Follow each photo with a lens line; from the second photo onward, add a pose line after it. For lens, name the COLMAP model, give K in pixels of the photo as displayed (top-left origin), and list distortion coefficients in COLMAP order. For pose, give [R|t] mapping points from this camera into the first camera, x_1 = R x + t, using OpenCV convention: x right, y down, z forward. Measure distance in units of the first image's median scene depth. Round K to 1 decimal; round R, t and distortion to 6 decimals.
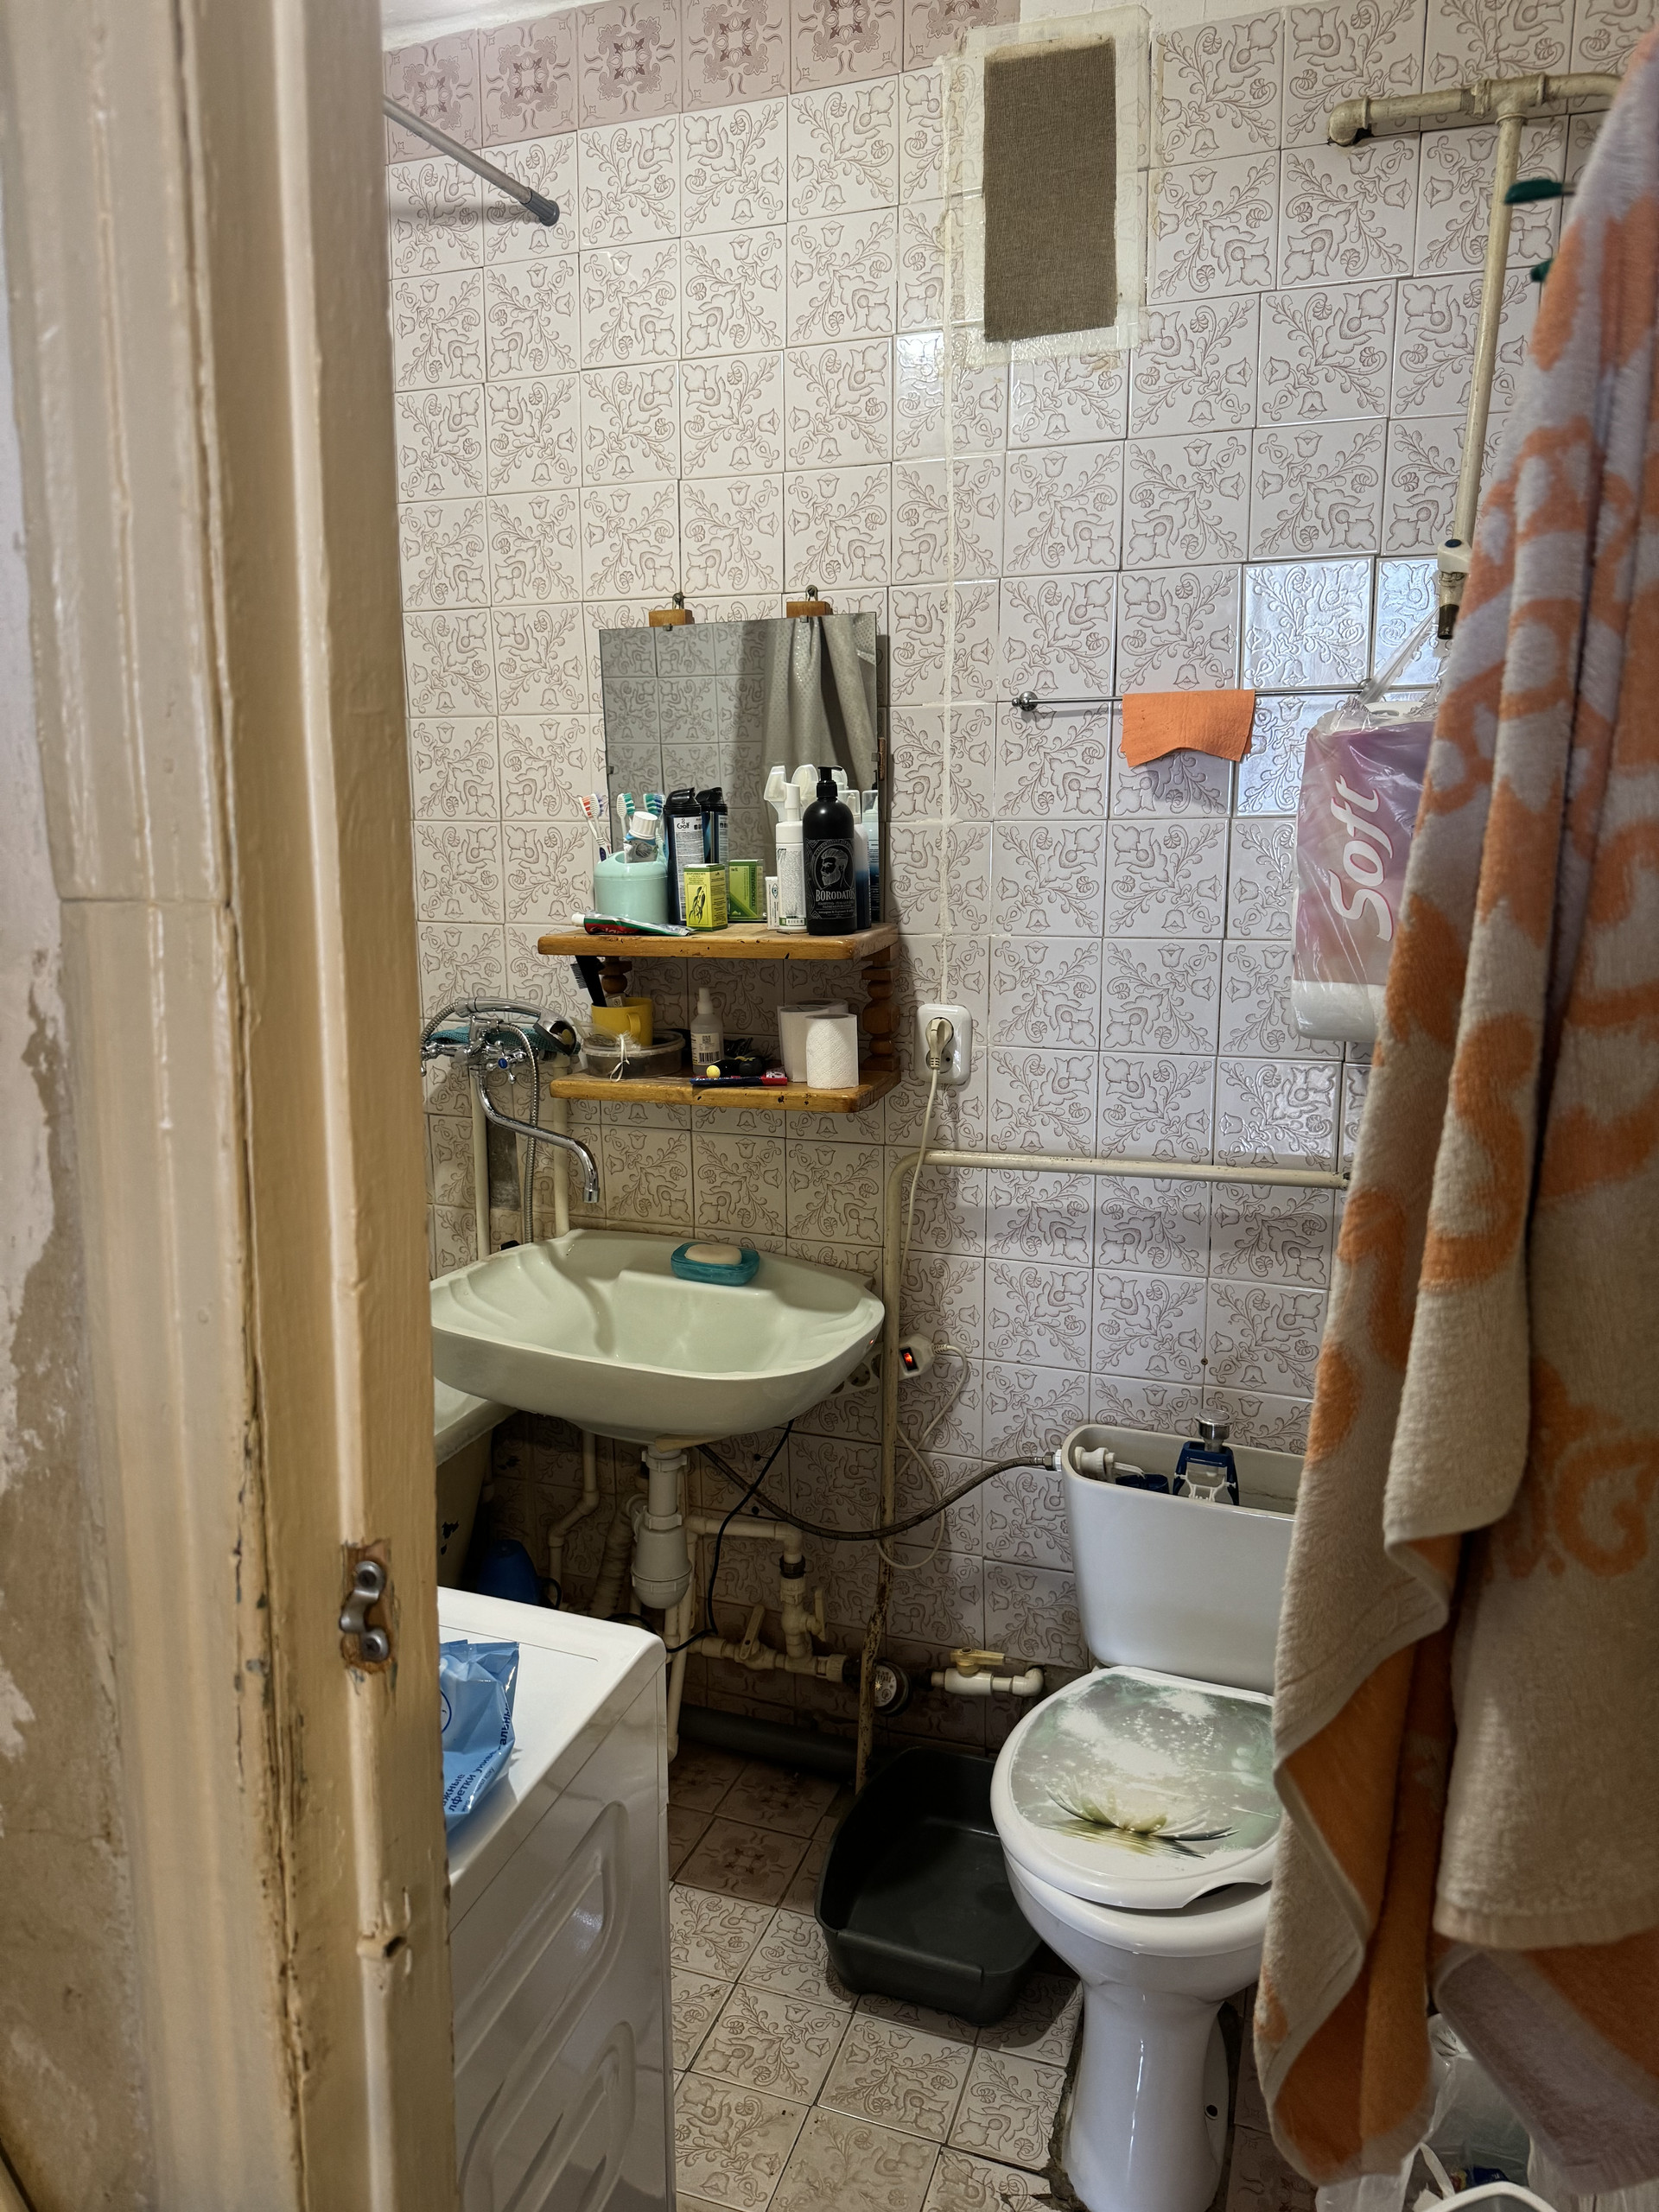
lens RADIAL K [[1554.1, 0, 772.7], [0, 1554.1, 1113.8], [0, 0, 1]] dist [0.085509, -0.144593]
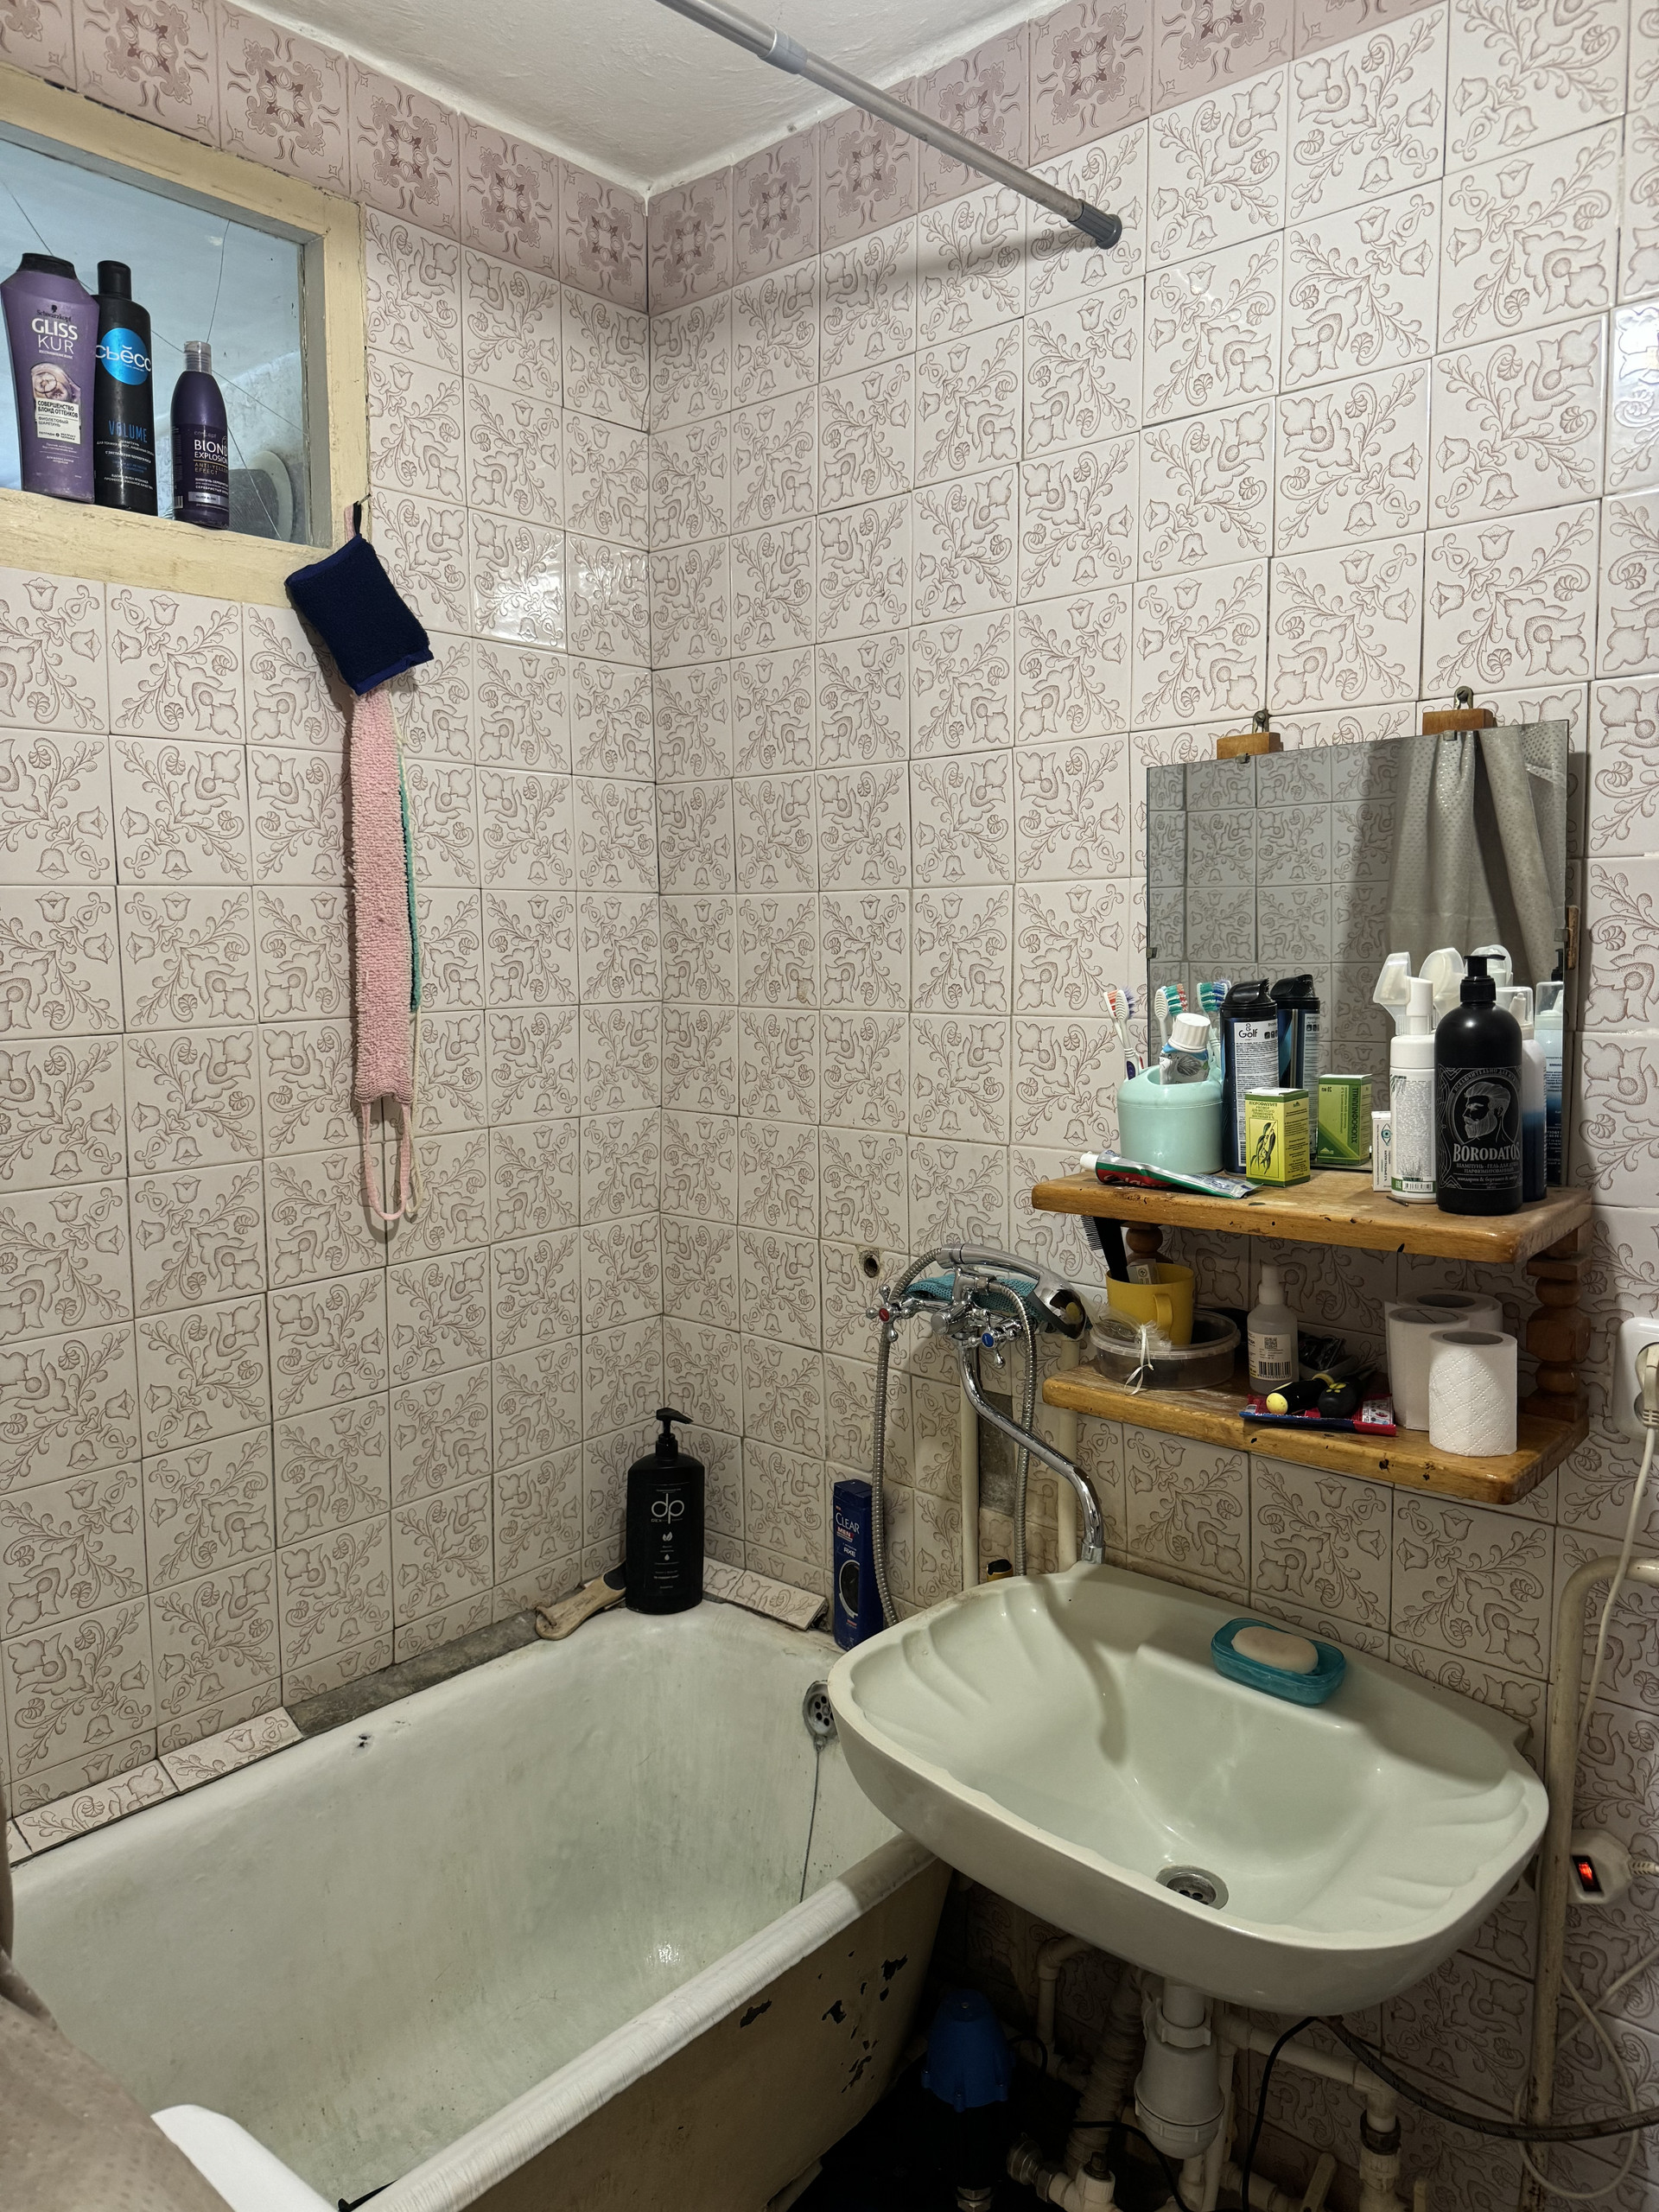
lens RADIAL K [[1572.0, 0, 820.0], [0, 1572.0, 1117.7], [0, 0, 1]] dist [0.084728, -0.118087]
pose [[0.938625, 0.035048, -0.343154, 0.006430], [-0.064890, 0.995004, -0.075870, -0.080042], [0.338781, 0.093481, 0.936210, 0.273590]]
